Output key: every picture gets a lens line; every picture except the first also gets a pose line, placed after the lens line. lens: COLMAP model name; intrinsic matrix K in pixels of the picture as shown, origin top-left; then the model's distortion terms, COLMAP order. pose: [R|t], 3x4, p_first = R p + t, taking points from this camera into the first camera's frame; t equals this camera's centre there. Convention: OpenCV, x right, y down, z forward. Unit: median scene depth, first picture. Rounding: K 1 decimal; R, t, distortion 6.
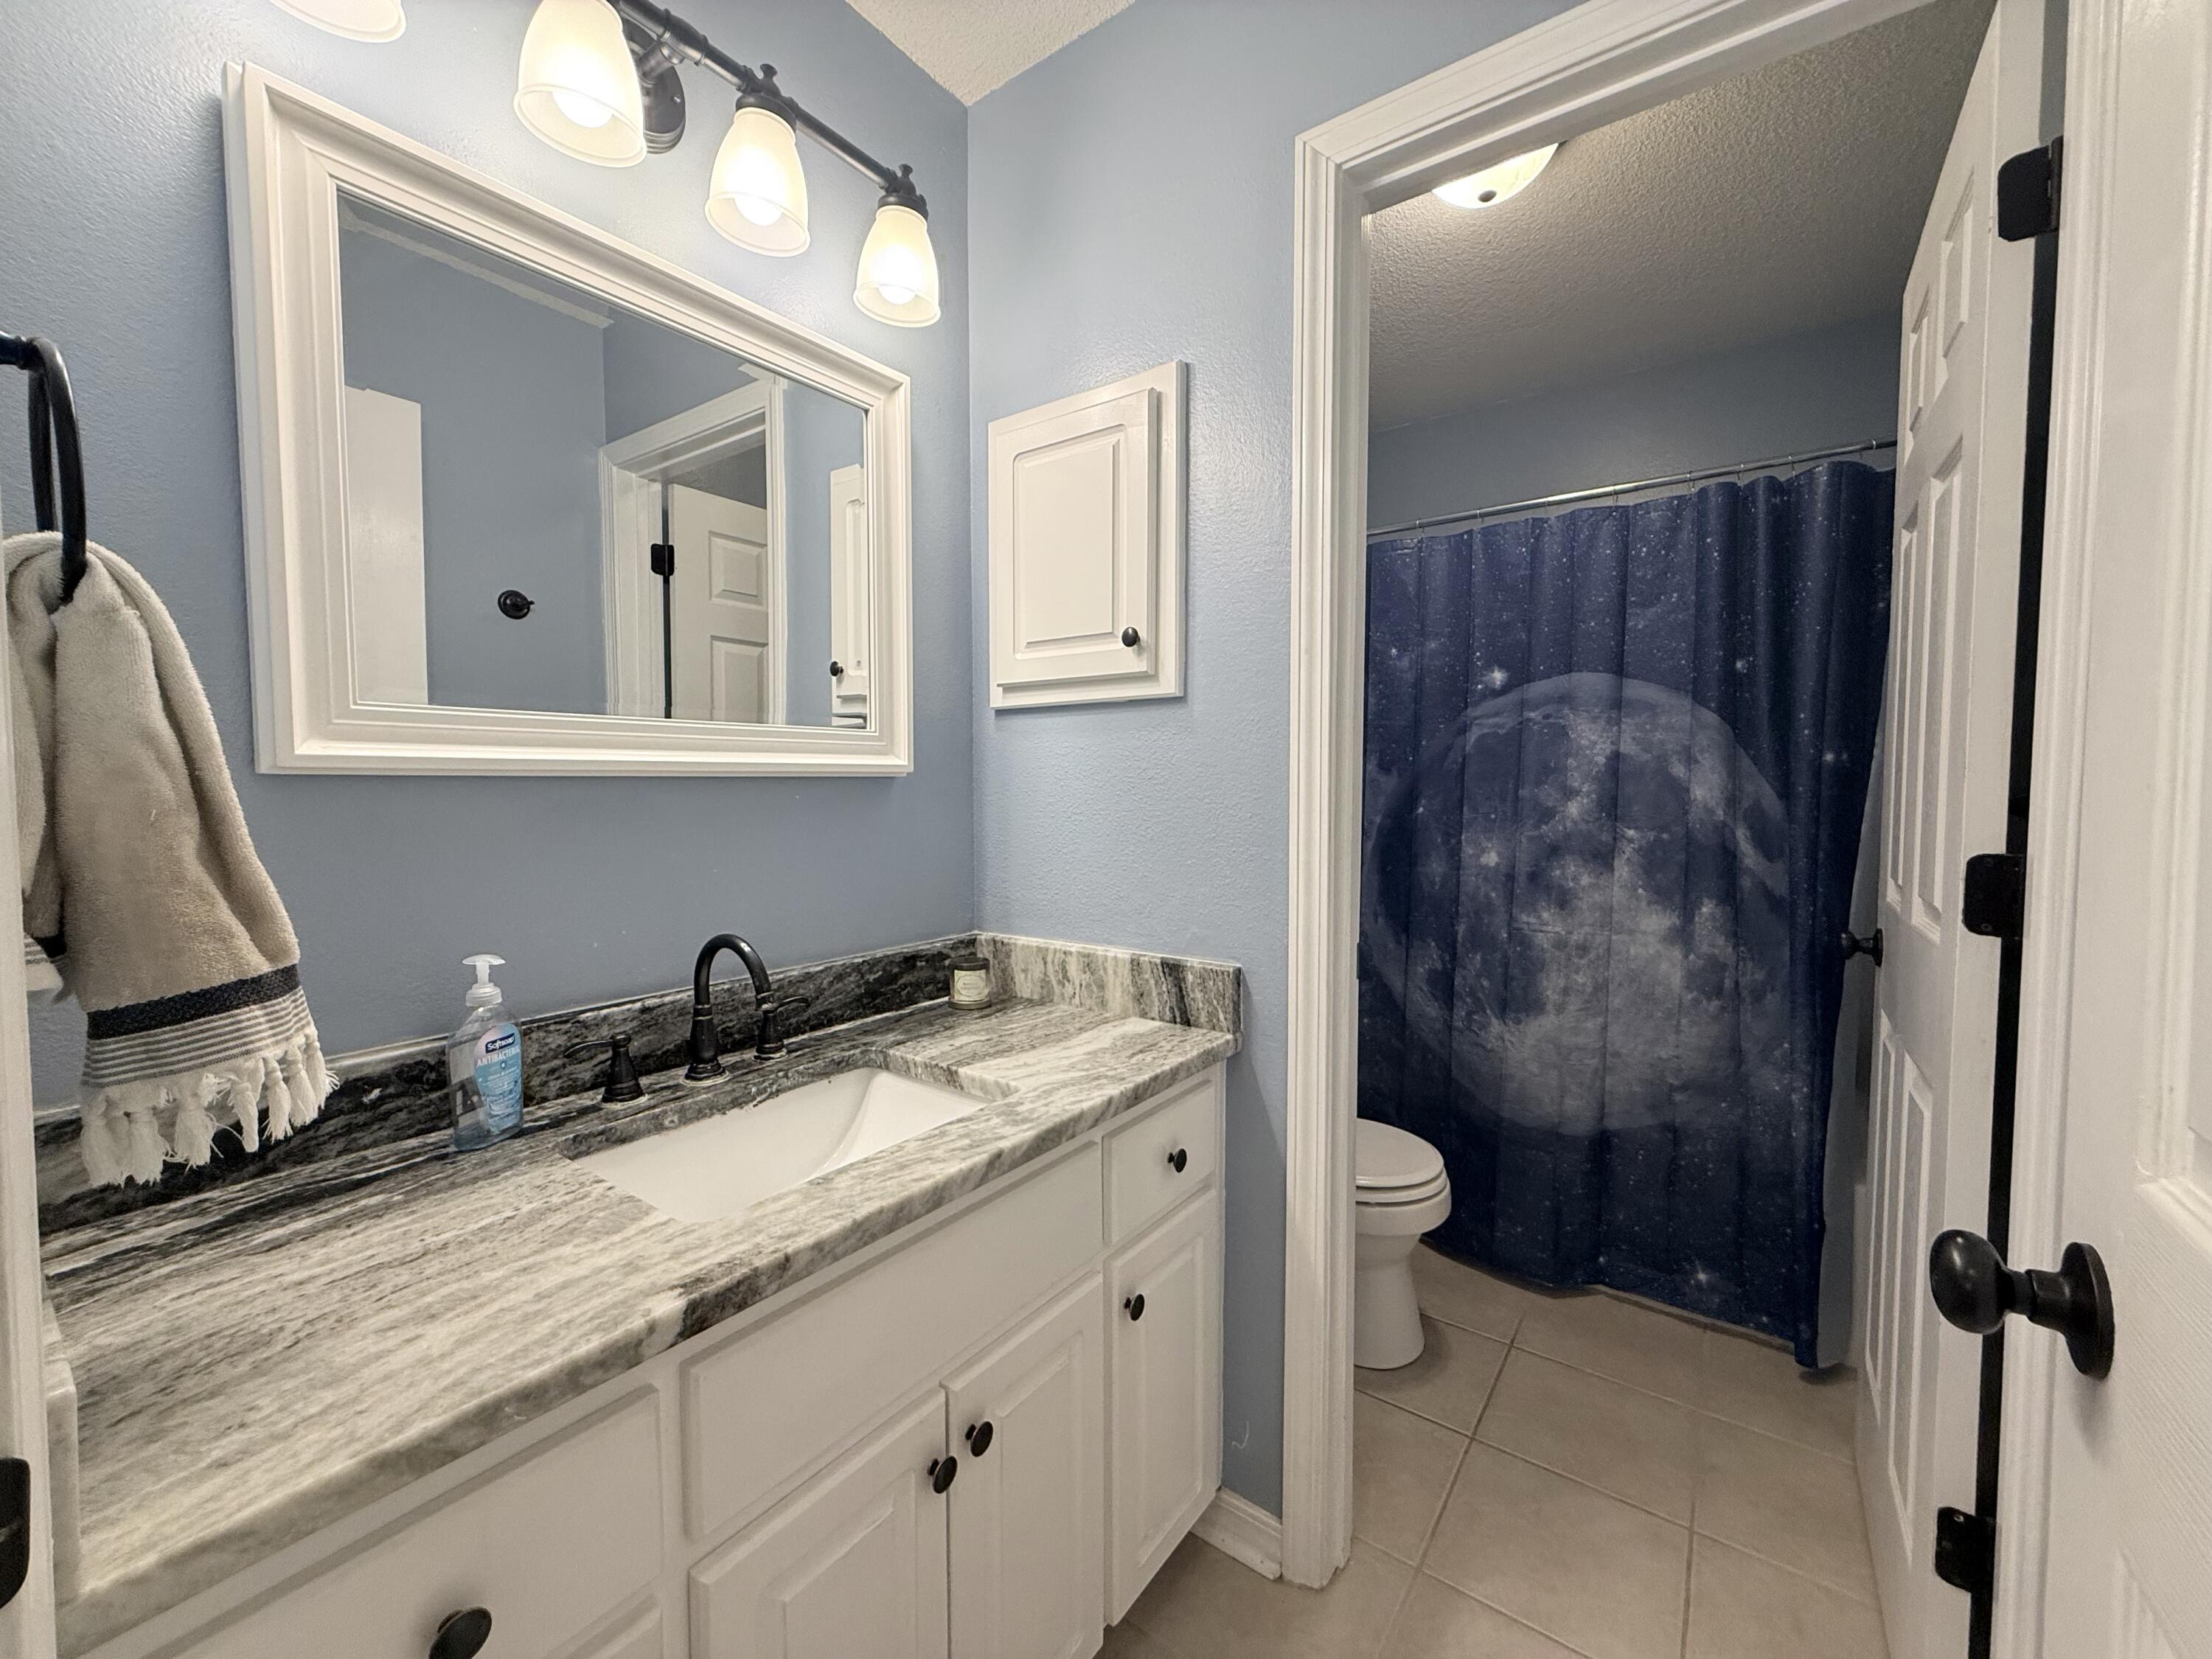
lens RADIAL K [[891.8, 0, 1073.8], [0, 891.8, 823.1], [0, 0, 1]] dist [0.000668, -0.000297]
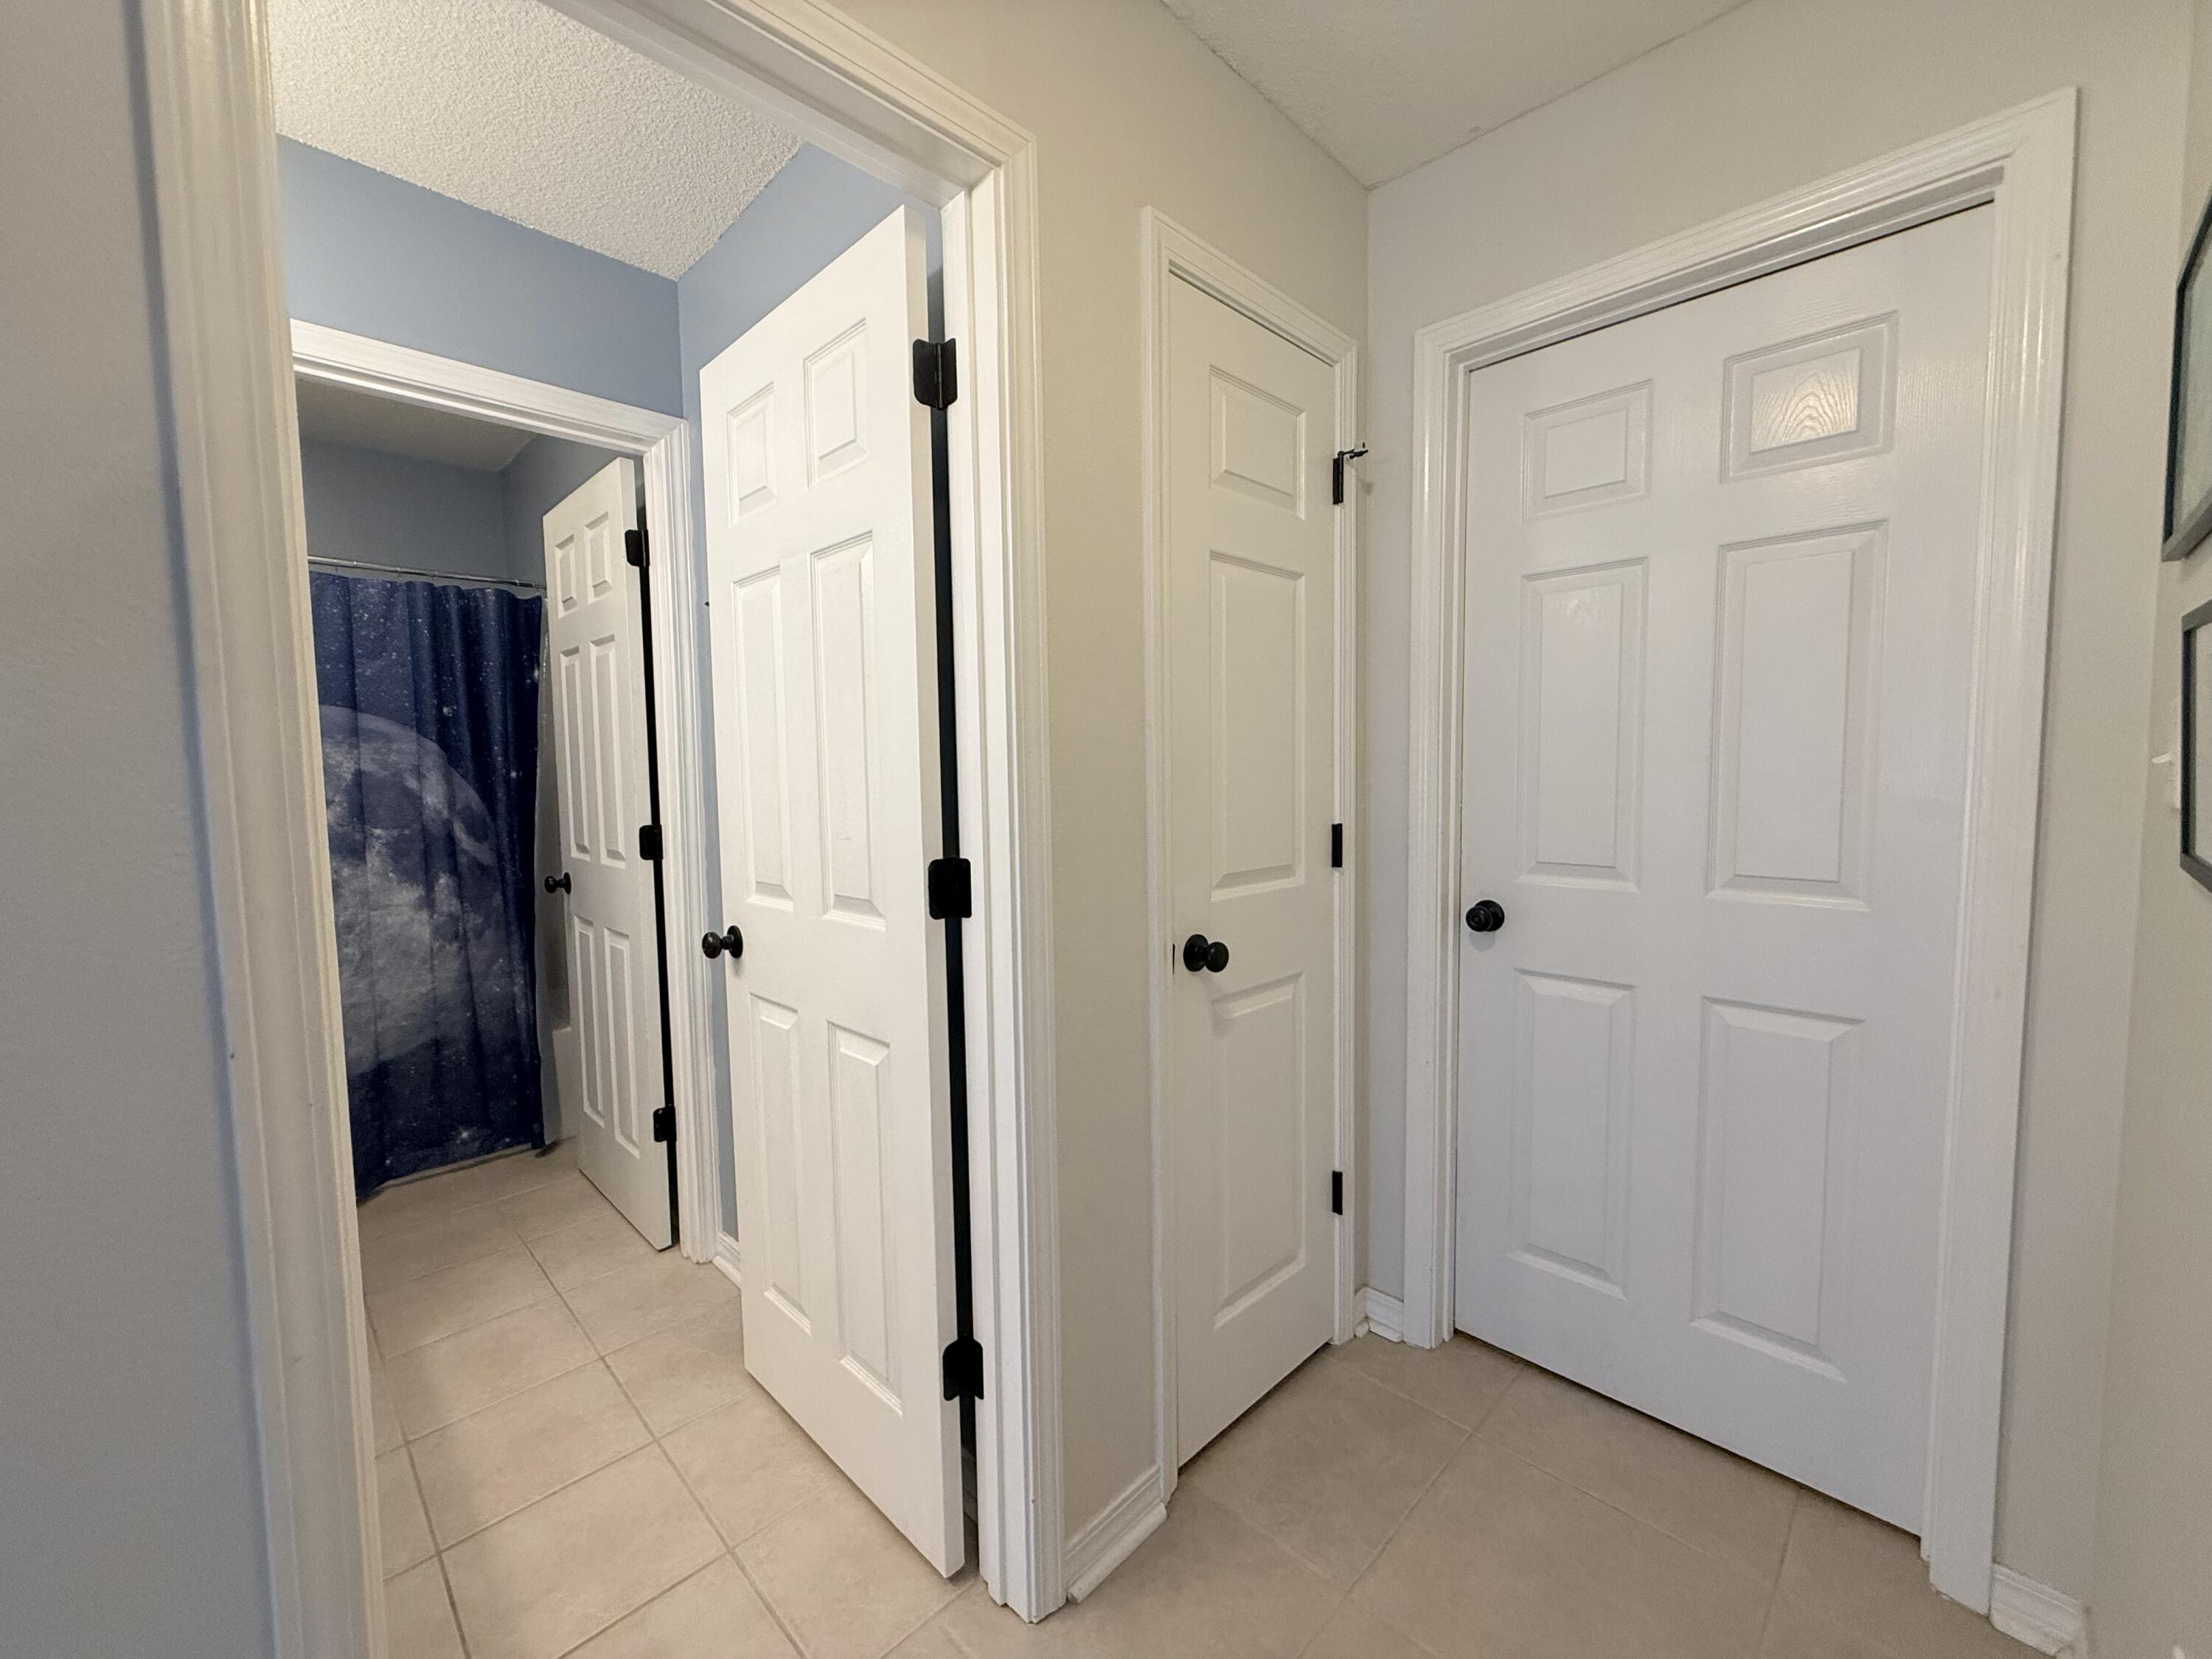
lens RADIAL K [[887.8, 0, 1099.6], [0, 887.8, 825.7], [0, 0, 1]] dist [-0.000997, -0.000424]
pose [[0.148946, -0.072296, 0.986199, -0.501376], [0.057293, 0.996279, 0.064382, -0.021142], [-0.987184, 0.046912, 0.152534, -0.243615]]
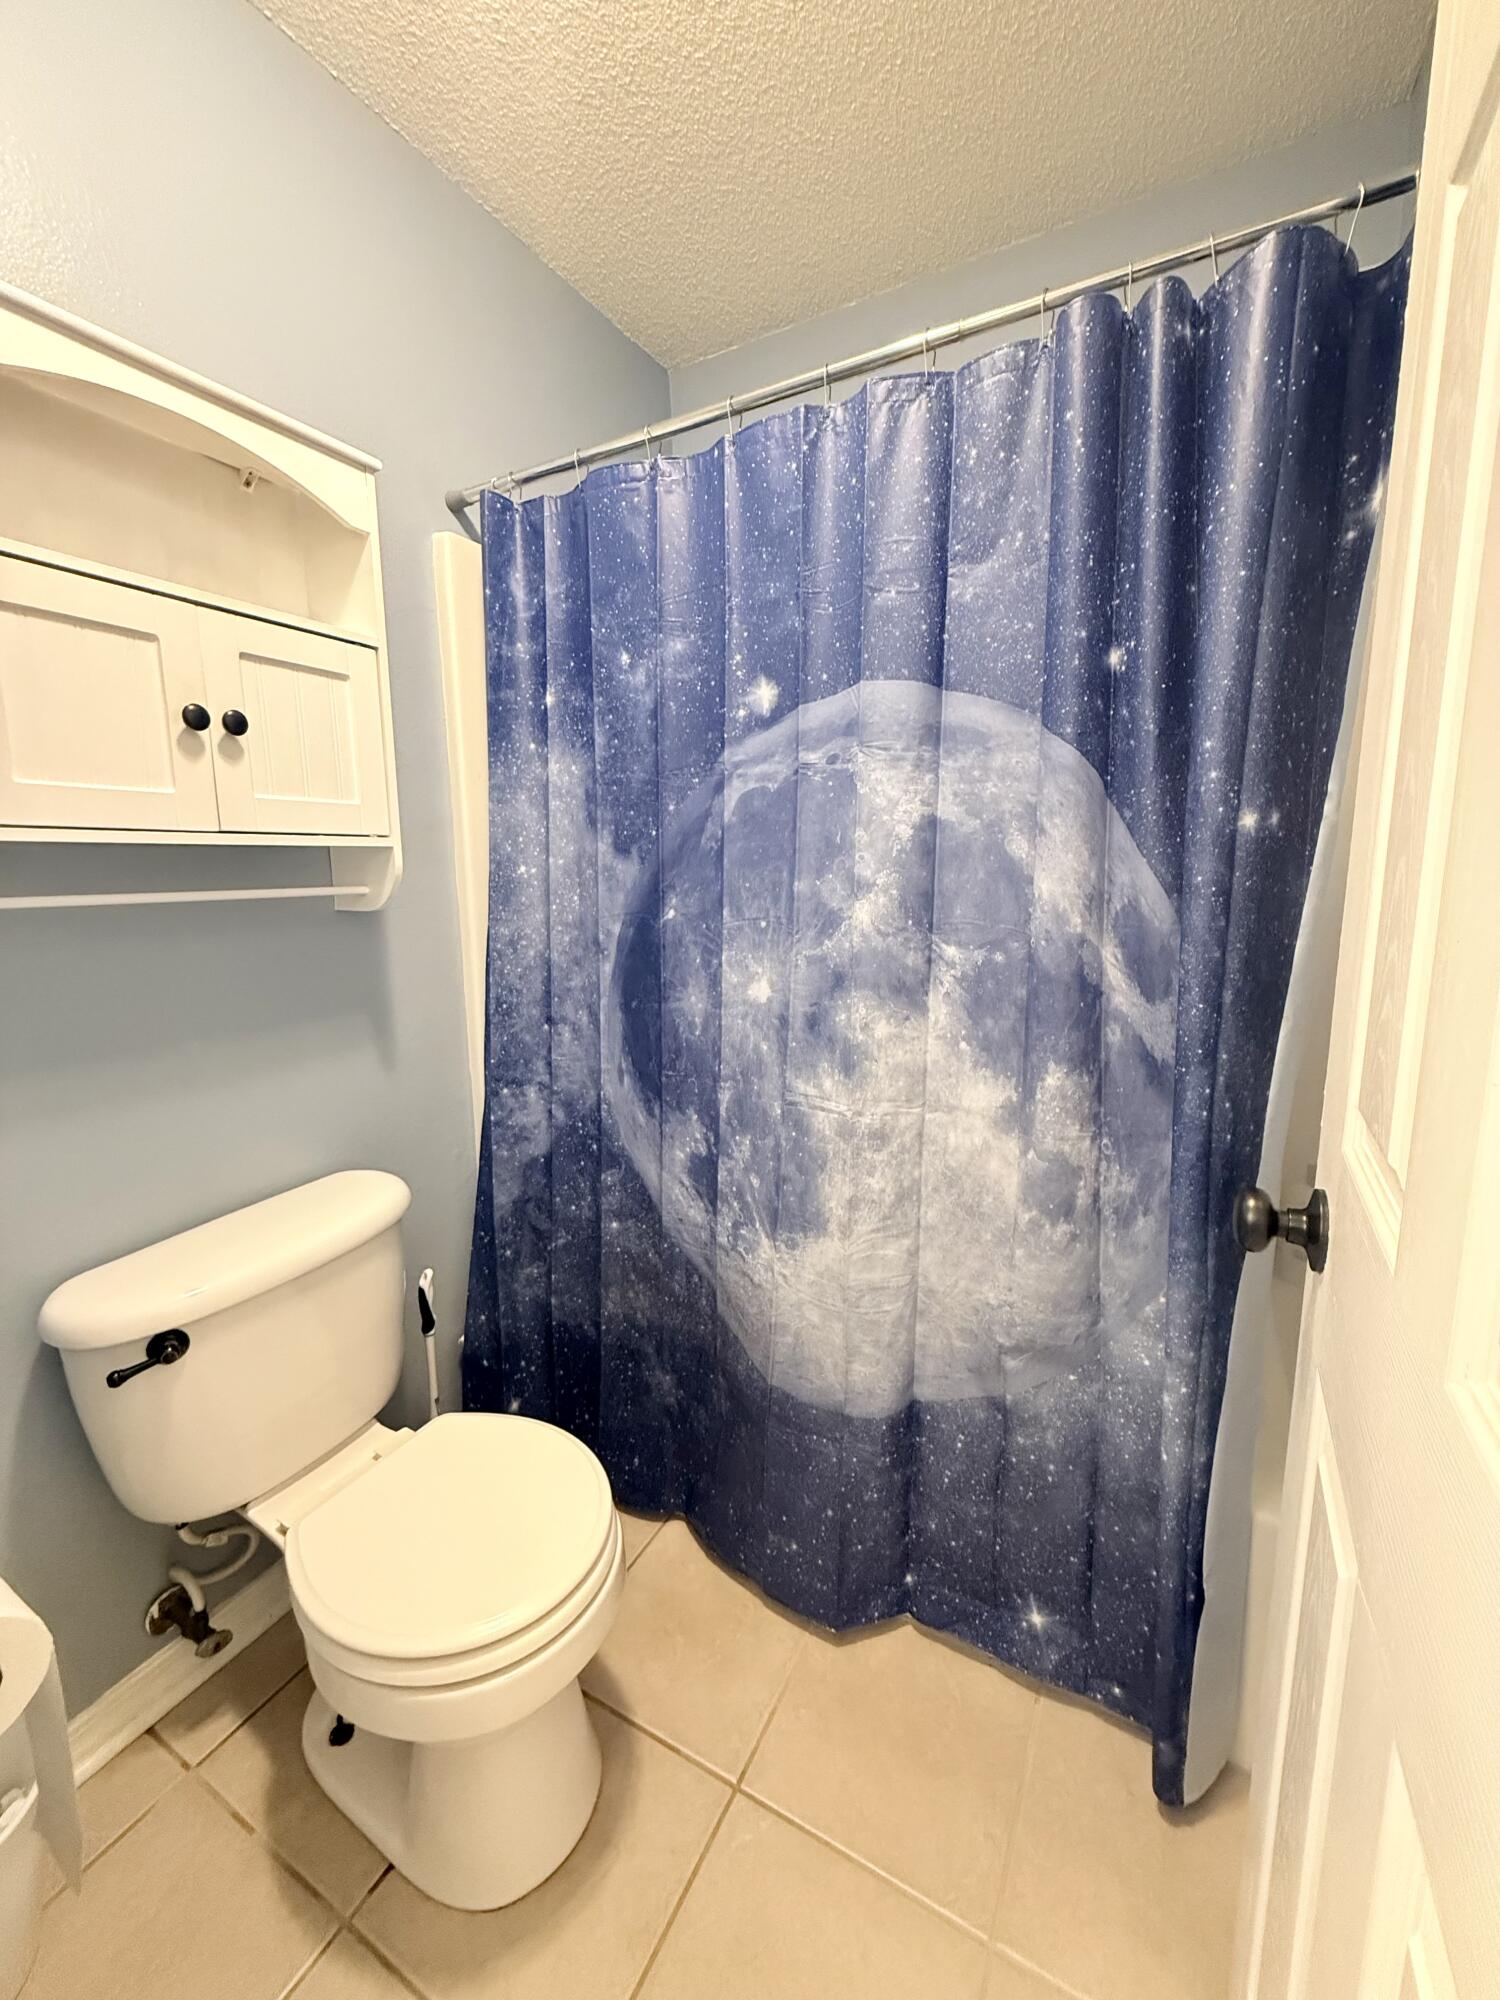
lens RADIAL K [[802.7, 0, 736.7], [0, 802.7, 987.5], [0, 0, 1]] dist [-0.000997, -0.000424]
pose [[0.991586, -0.037153, 0.124001, 0.412307], [0.022772, 0.993054, 0.115437, -0.031589], [-0.127428, -0.111642, 0.985545, 0.476326]]
